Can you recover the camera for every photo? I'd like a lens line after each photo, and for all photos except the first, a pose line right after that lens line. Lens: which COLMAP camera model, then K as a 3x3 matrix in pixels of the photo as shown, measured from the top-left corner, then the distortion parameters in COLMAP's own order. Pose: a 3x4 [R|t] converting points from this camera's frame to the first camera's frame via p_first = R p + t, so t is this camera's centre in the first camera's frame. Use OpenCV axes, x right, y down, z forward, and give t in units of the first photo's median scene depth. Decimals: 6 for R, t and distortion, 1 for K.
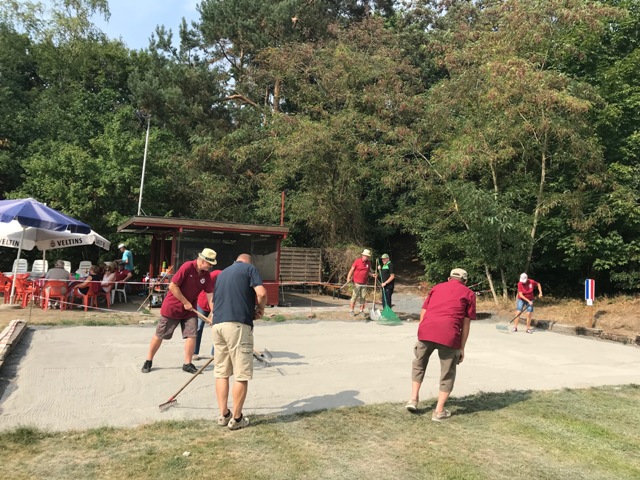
lens RADIAL K [[528.5, 0, 320.0], [0, 528.5, 240.0], [0, 0, 1]] dist [0.006368, -0.006436]
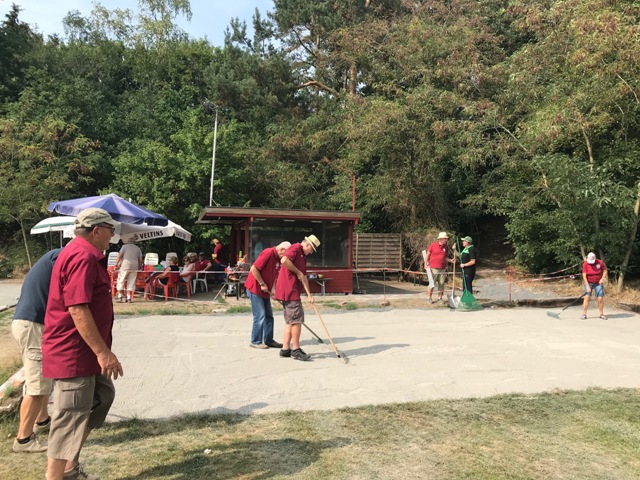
lens RADIAL K [[528.5, 0, 320.0], [0, 528.5, 240.0], [0, 0, 1]] dist [0.006368, -0.006436]
pose [[0.984074, -0.029587, -0.175281, 0.029631], [0.033732, 0.999216, 0.020712, 0.003344], [0.174531, -0.026294, 0.984301, 0.027446]]
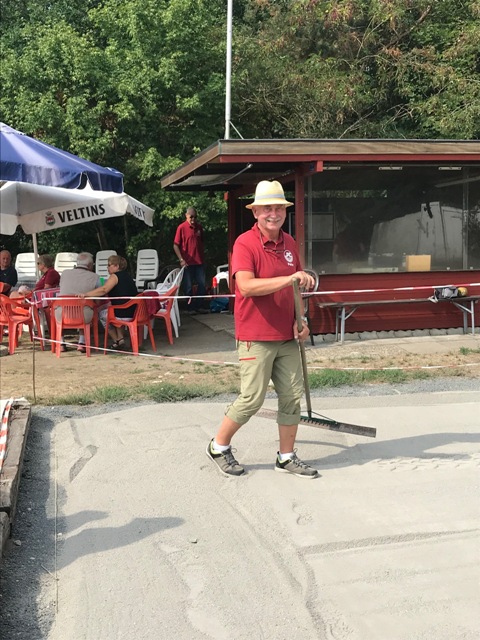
lens RADIAL K [[819.2, 0, 240.0], [0, 819.2, 320.0], [0, 0, 1]] dist [0.010464, 0.009933]
pose [[0.974363, -0.041713, -0.221081, -0.140046], [0.073254, 0.987935, 0.136447, 0.007256], [0.212722, -0.149144, 0.965663, 0.237851]]
